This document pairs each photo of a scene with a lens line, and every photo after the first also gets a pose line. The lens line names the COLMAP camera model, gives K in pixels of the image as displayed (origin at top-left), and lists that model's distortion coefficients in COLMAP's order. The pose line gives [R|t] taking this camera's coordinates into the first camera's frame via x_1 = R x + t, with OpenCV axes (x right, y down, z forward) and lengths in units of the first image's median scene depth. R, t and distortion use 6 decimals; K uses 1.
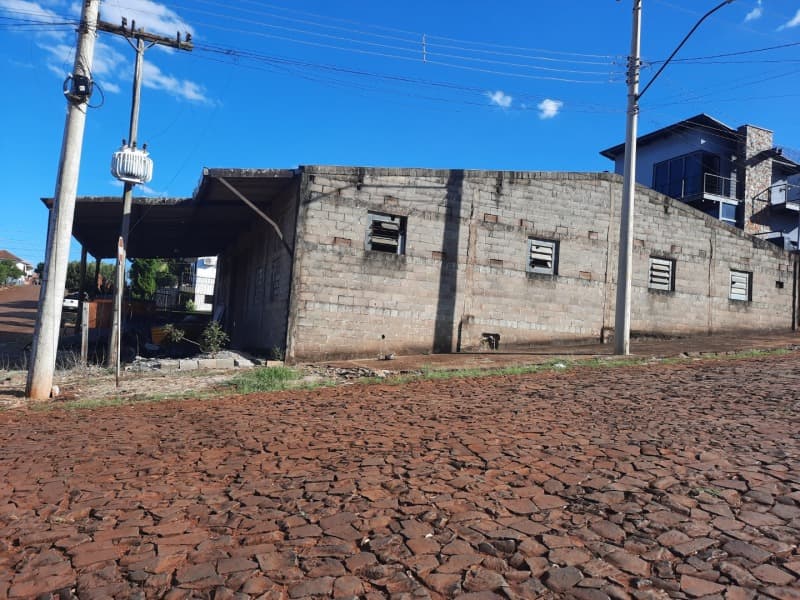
lens RADIAL K [[582.6, 0, 404.8], [0, 582.6, 301.3], [0, 0, 1]] dist [0.063390, -0.058260]
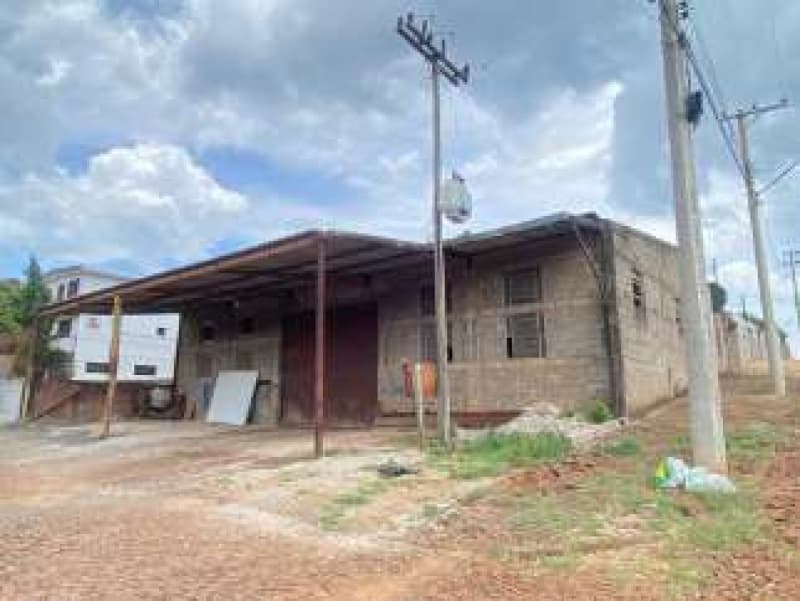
lens RADIAL K [[525.5, 0, 400.0], [0, 525.5, 300.5], [0, 0, 1]] dist [0.050128, -0.036098]
pose [[0.878413, 0.026800, 0.477151, -0.803002], [0.029651, 0.993447, -0.110384, -0.004671], [-0.476982, 0.111111, 0.871861, 0.348671]]
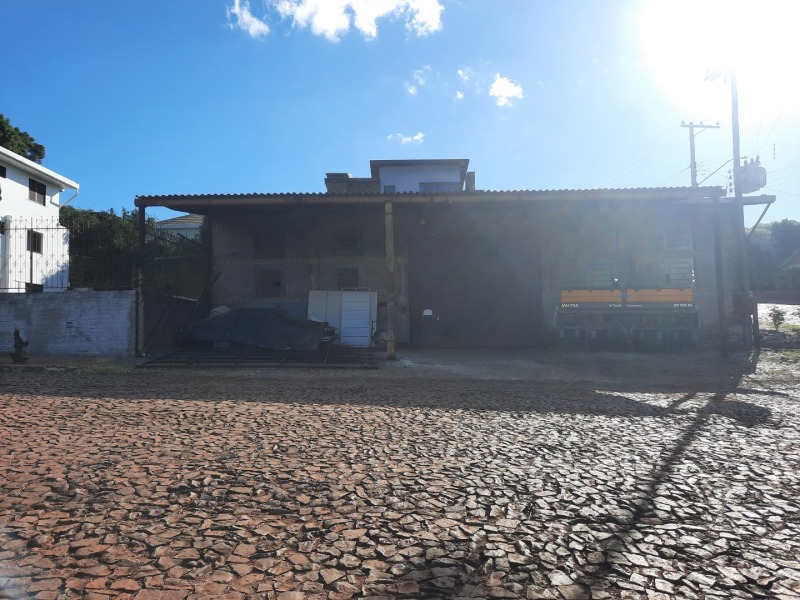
lens RADIAL K [[582.6, 0, 404.8], [0, 582.6, 301.3], [0, 0, 1]] dist [0.063390, -0.058260]
pose [[0.389966, -0.019514, 0.920623, -1.658336], [-0.013228, 0.999554, 0.026790, -0.001355], [-0.920734, -0.022625, 0.389534, 1.048916]]
